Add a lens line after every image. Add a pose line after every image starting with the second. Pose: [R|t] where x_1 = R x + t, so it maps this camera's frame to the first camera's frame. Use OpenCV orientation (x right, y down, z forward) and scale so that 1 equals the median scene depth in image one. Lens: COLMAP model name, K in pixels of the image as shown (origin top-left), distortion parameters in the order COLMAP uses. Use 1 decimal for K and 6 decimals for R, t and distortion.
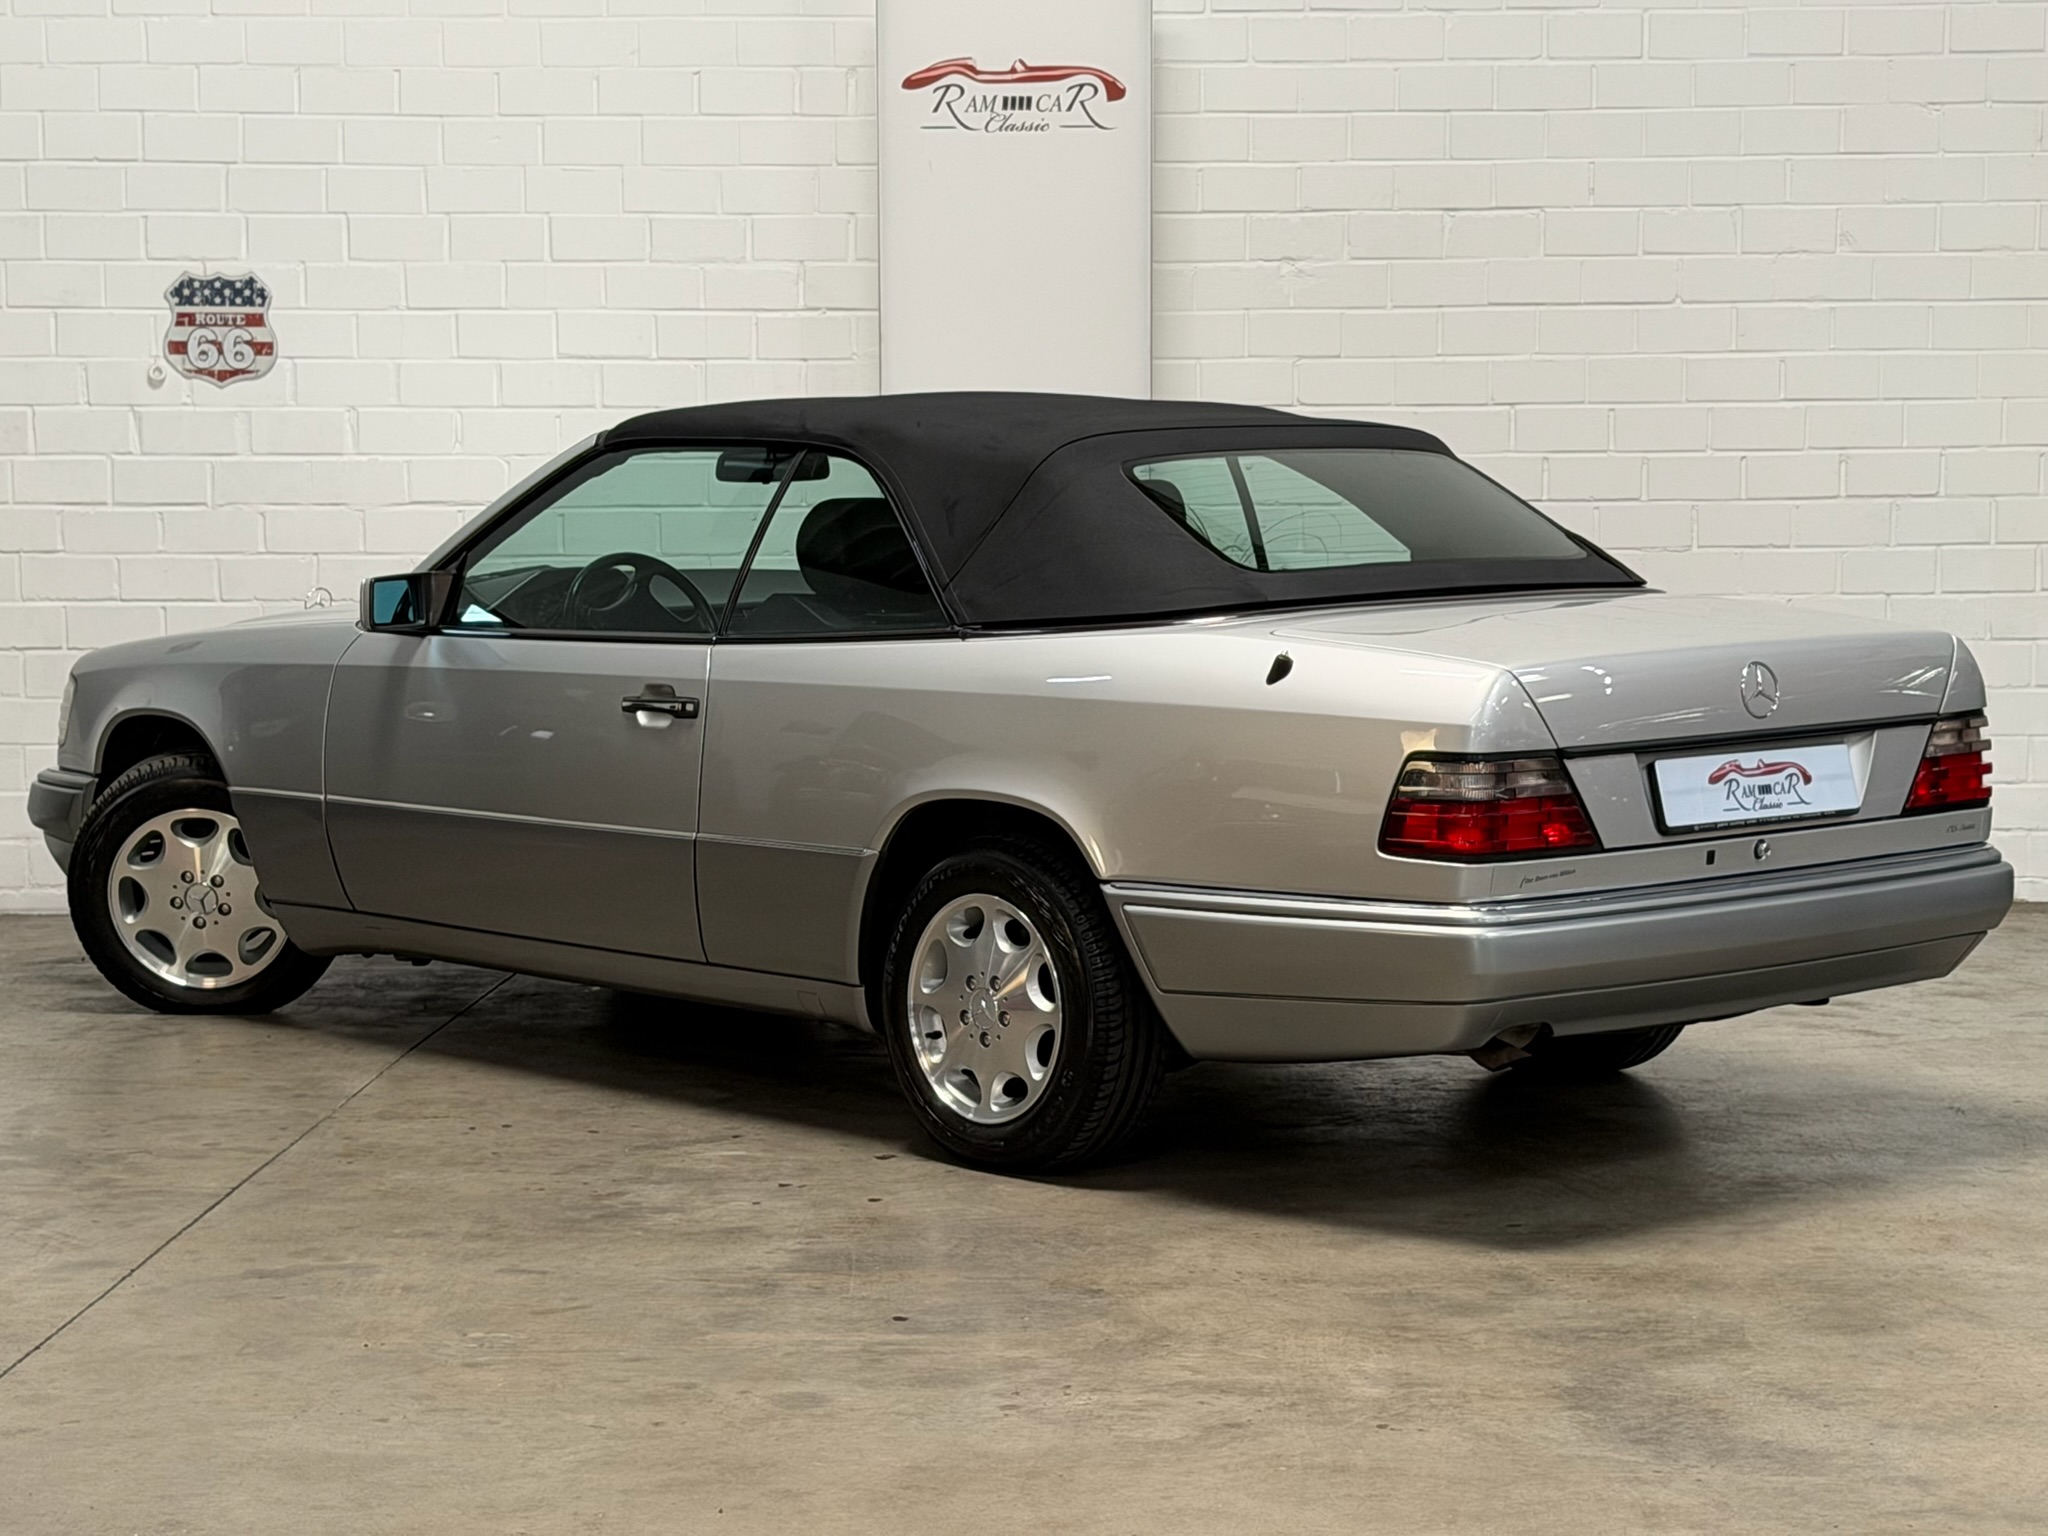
lens RADIAL K [[4605.7, 0, 1024.0], [0, 4605.7, 768.0], [0, 0, 1]] dist [0.139891, 0.099656]
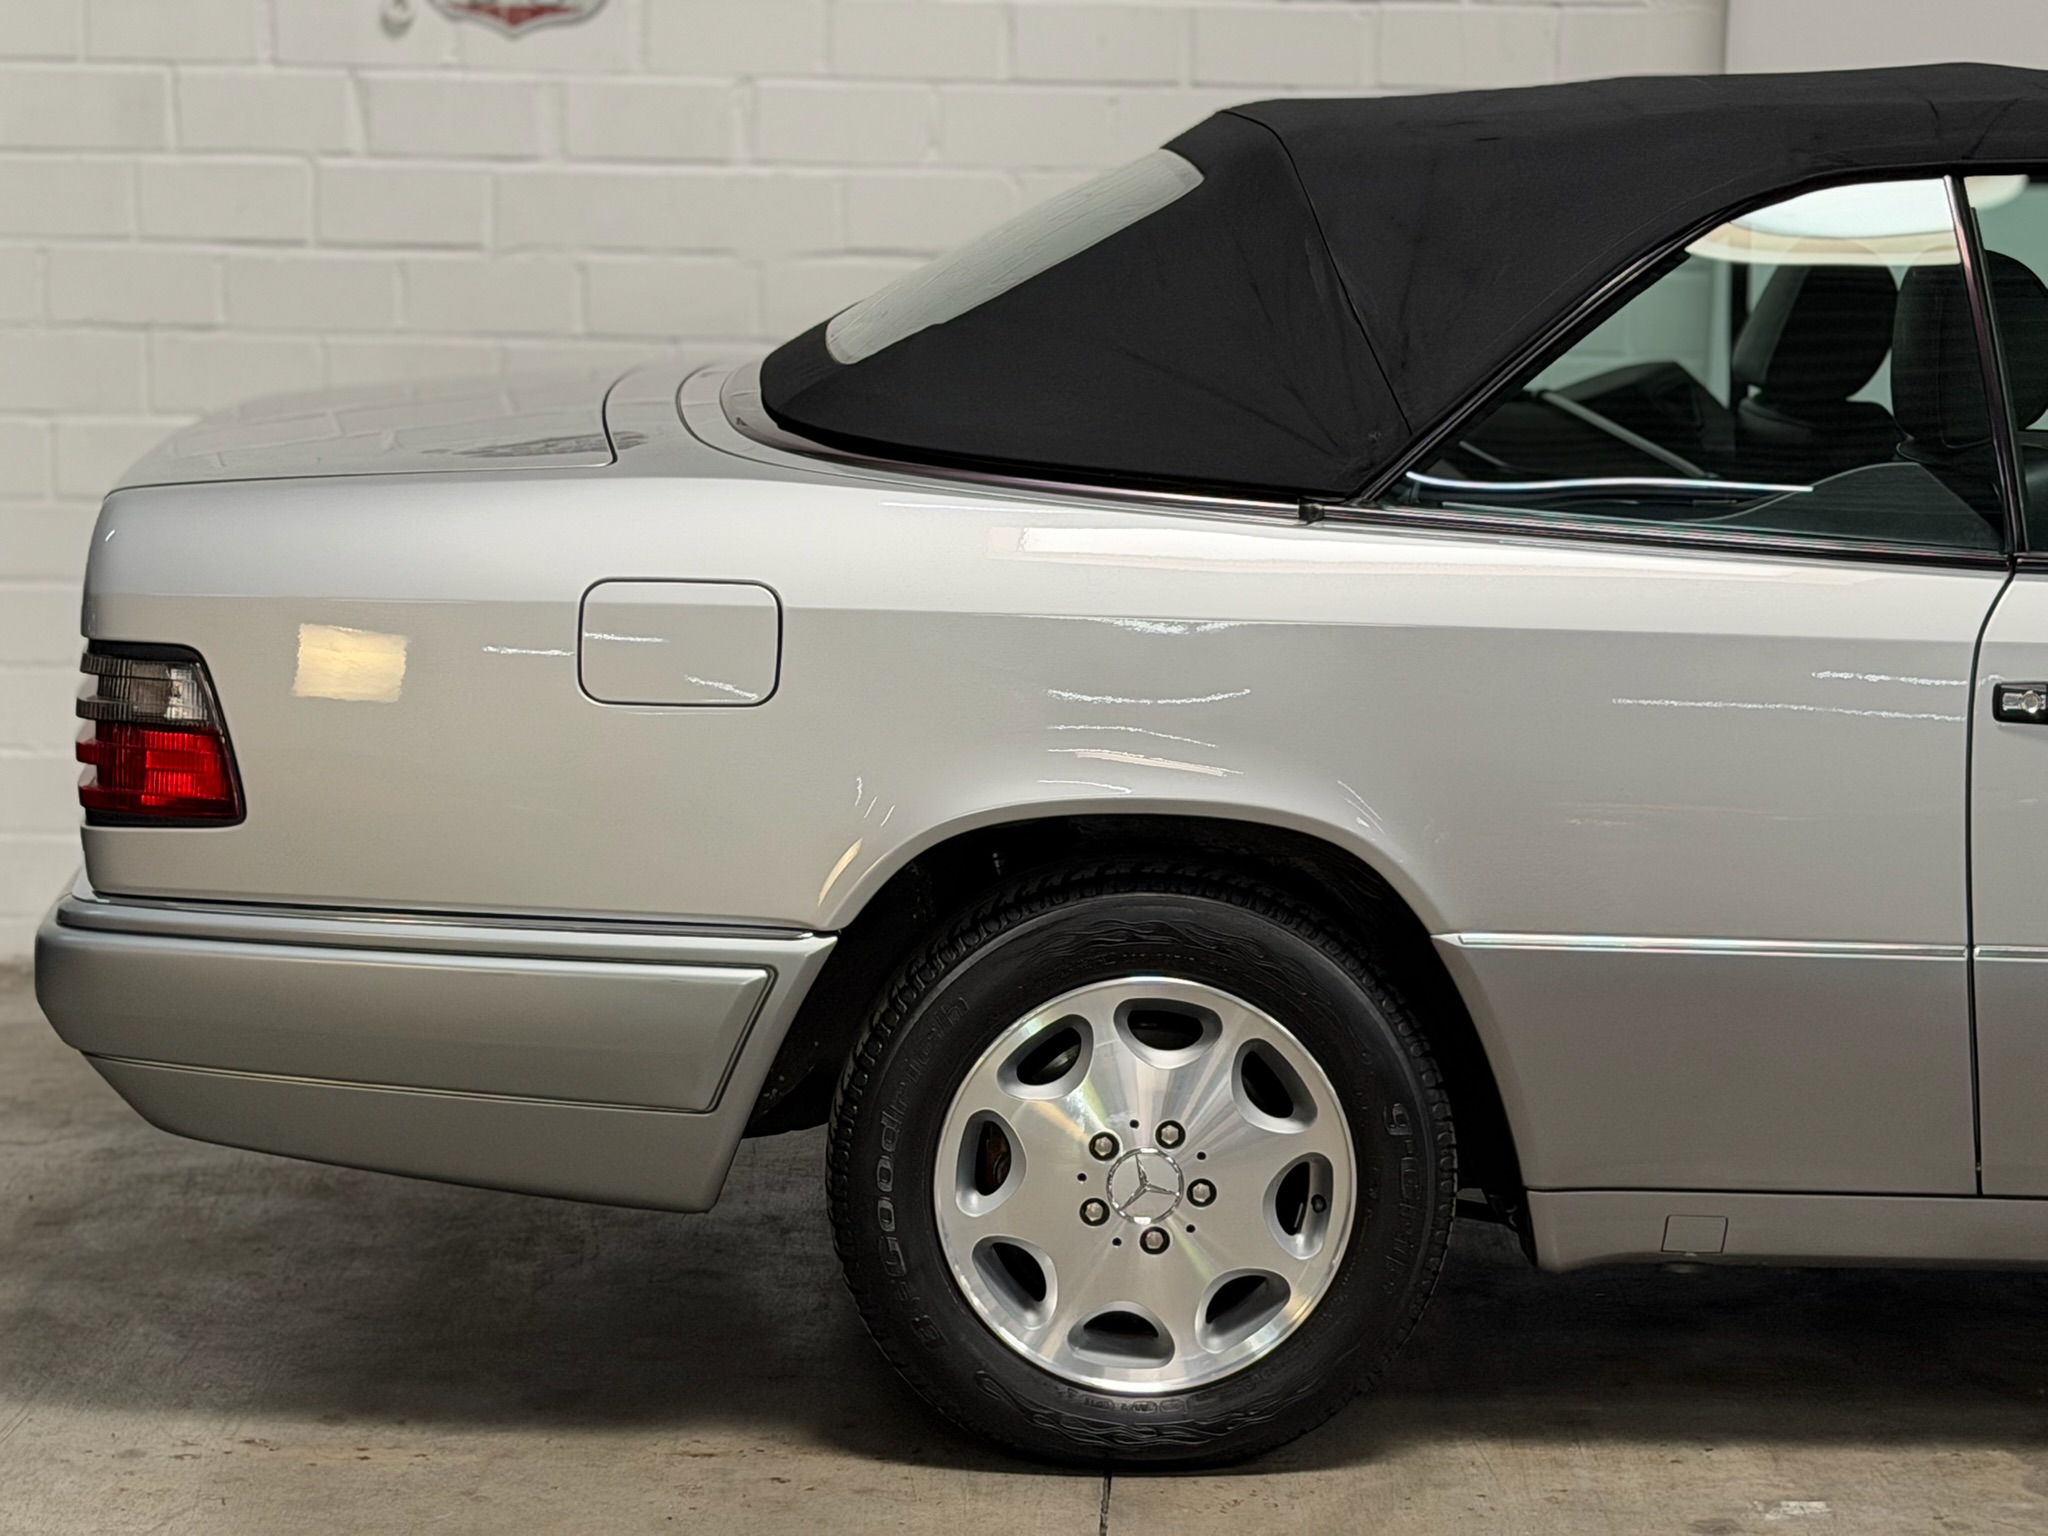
lens RADIAL K [[4549.8, 0, 1024.0], [0, 4549.8, 768.0], [0, 0, 1]] dist [0.150365, 0.037864]
pose [[0.999476, 0.015942, 0.028175, -0.184488], [-0.017975, 0.997138, 0.073438, -0.052914], [-0.026924, -0.073906, 0.996902, 0.649482]]
